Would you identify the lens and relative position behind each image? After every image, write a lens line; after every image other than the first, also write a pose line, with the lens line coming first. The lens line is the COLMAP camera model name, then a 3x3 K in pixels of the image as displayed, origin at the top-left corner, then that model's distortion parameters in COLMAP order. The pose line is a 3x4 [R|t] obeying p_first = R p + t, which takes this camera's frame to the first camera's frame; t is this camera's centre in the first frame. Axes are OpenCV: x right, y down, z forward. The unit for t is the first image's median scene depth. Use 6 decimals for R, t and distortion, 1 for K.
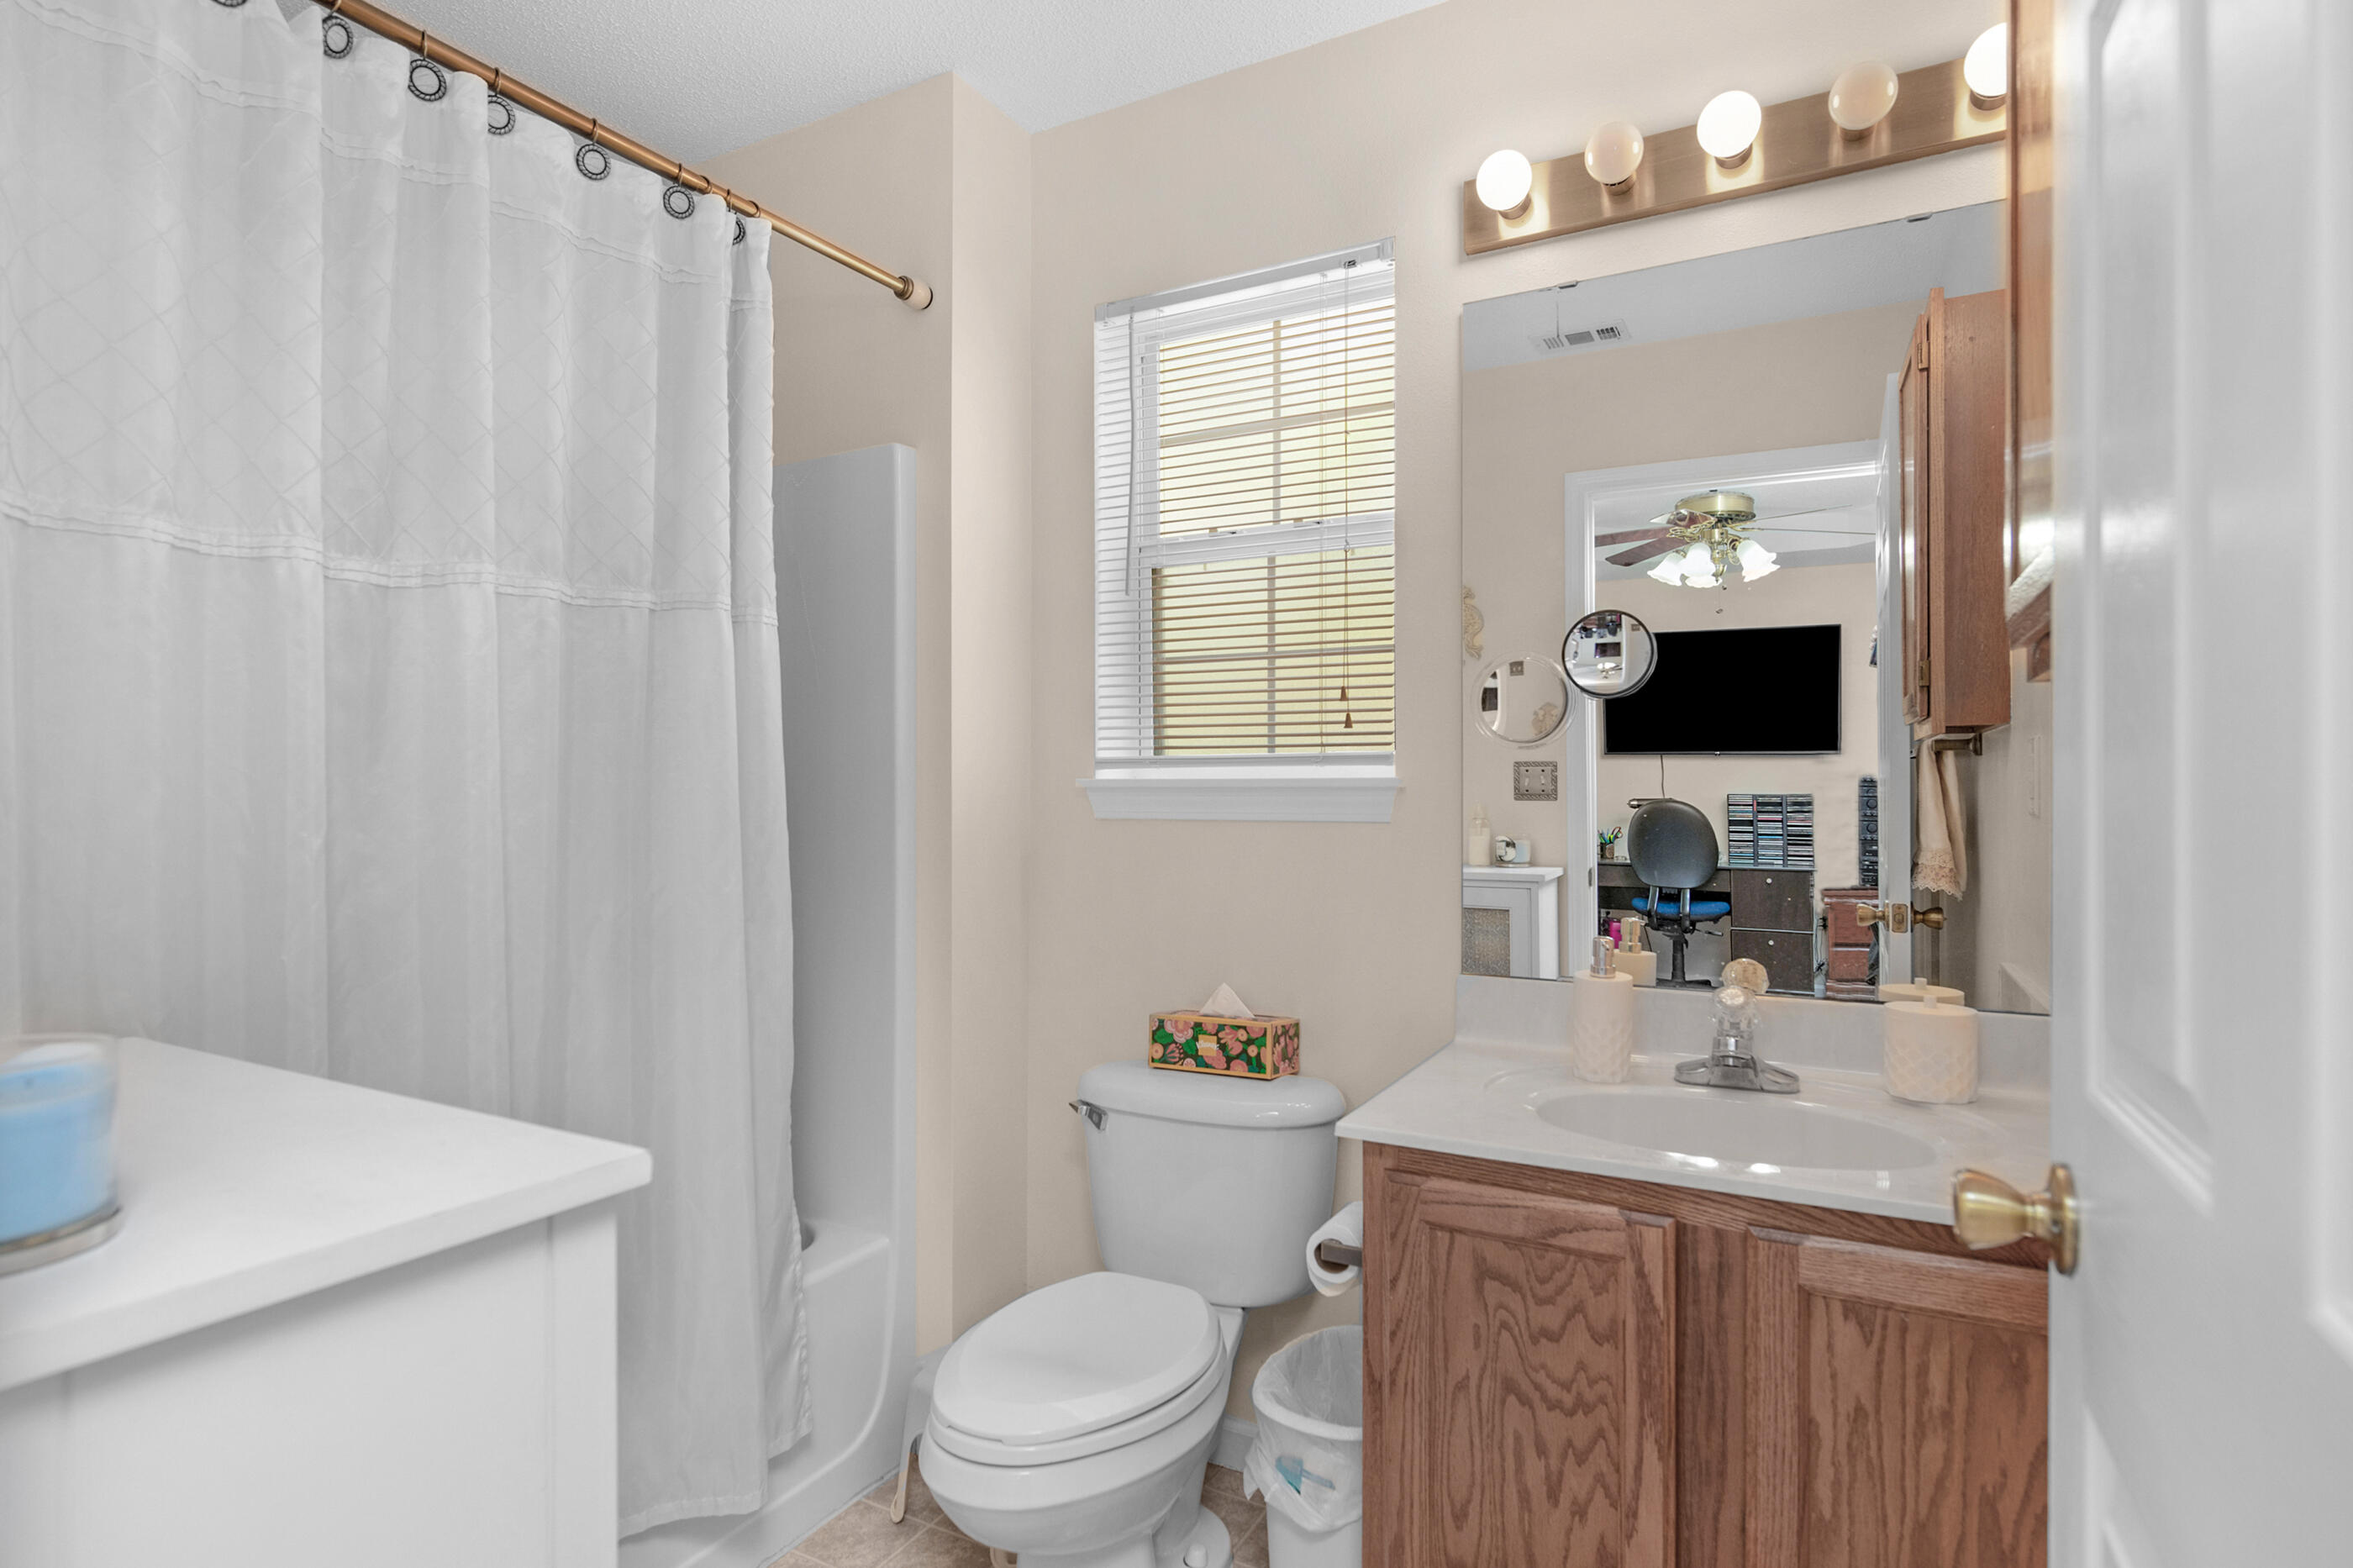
lens RADIAL K [[1265.4, 0, 1198.8], [0, 1265.4, 793.1], [0, 0, 1]] dist [-0.001374, 0.000250]
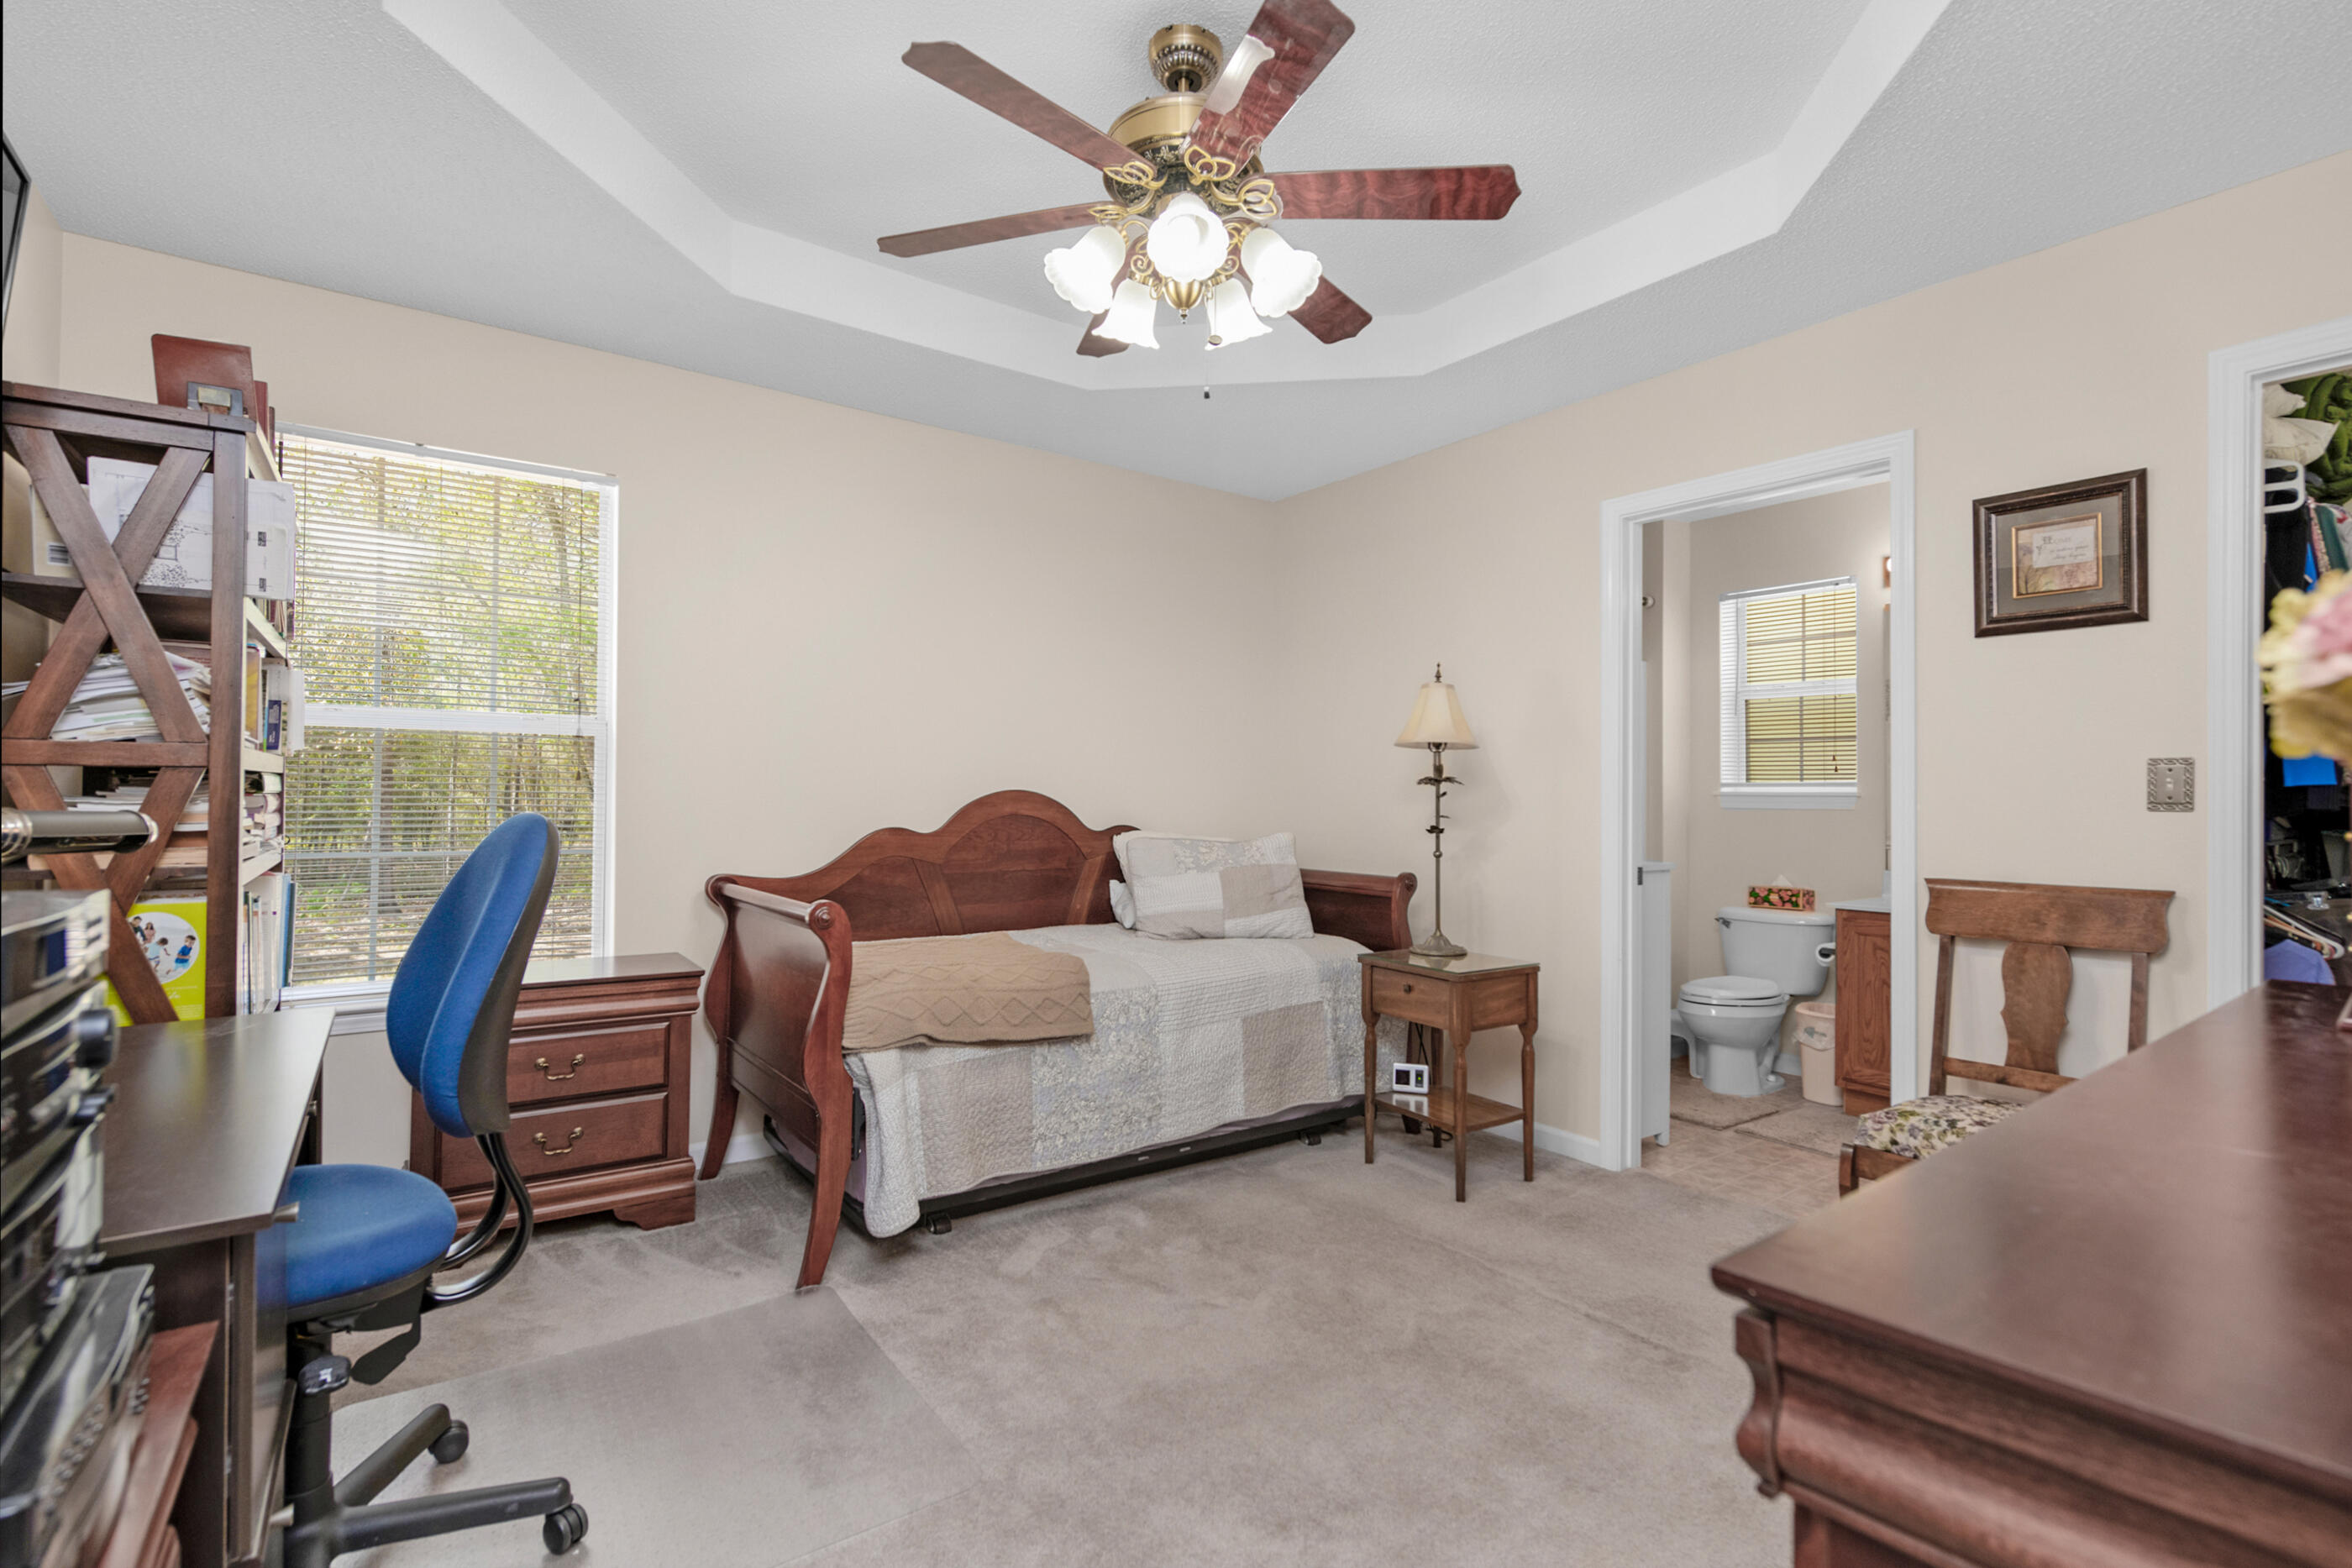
lens RADIAL K [[1070.3, 0, 1219.7], [0, 1070.3, 788.4], [0, 0, 1]] dist [0.004080, -0.002172]
pose [[0.900138, 0.000017, -0.435605, -0.067869], [-0.004673, 0.999943, -0.009619, 0.007704], [0.435580, 0.010694, 0.900086, -1.652553]]
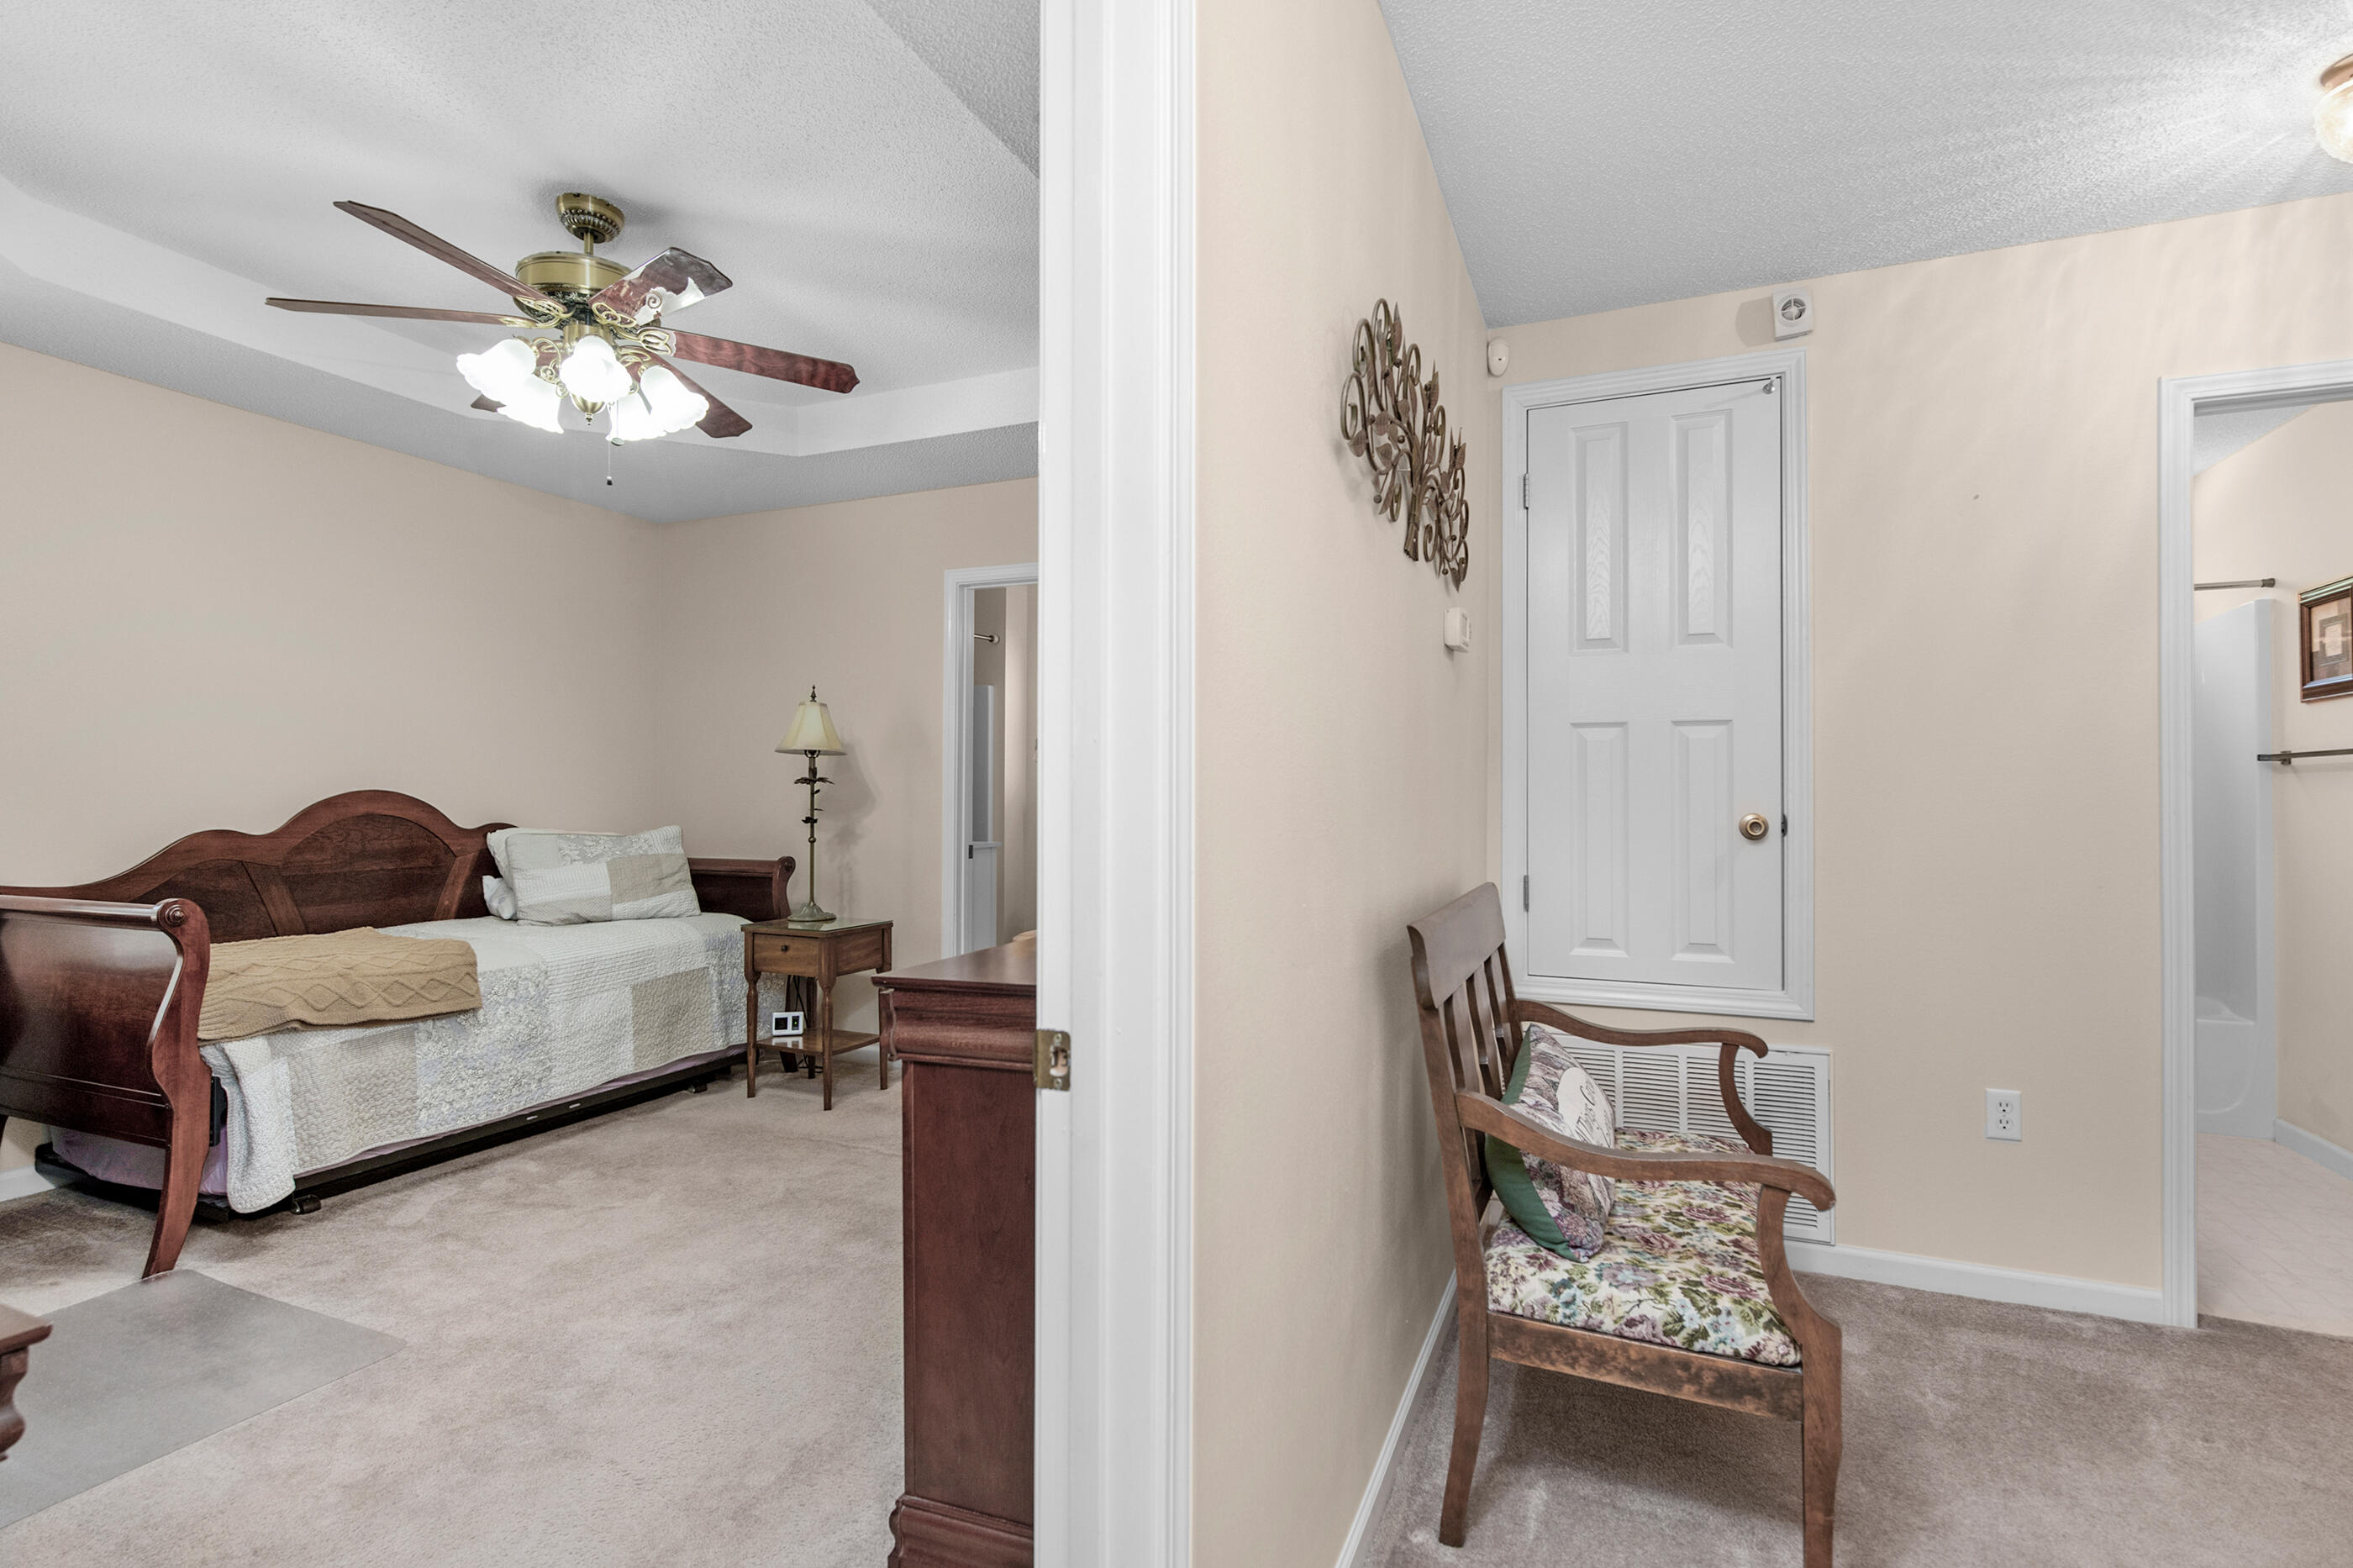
lens RADIAL K [[1070.8, 0, 1226.3], [0, 1070.8, 774.4], [0, 0, 1]] dist [0.004080, -0.002172]
pose [[0.995524, -0.000755, 0.094510, 0.131776], [0.002297, 0.999866, -0.016204, 0.000722], [-0.094485, 0.016348, 0.995392, -2.191514]]
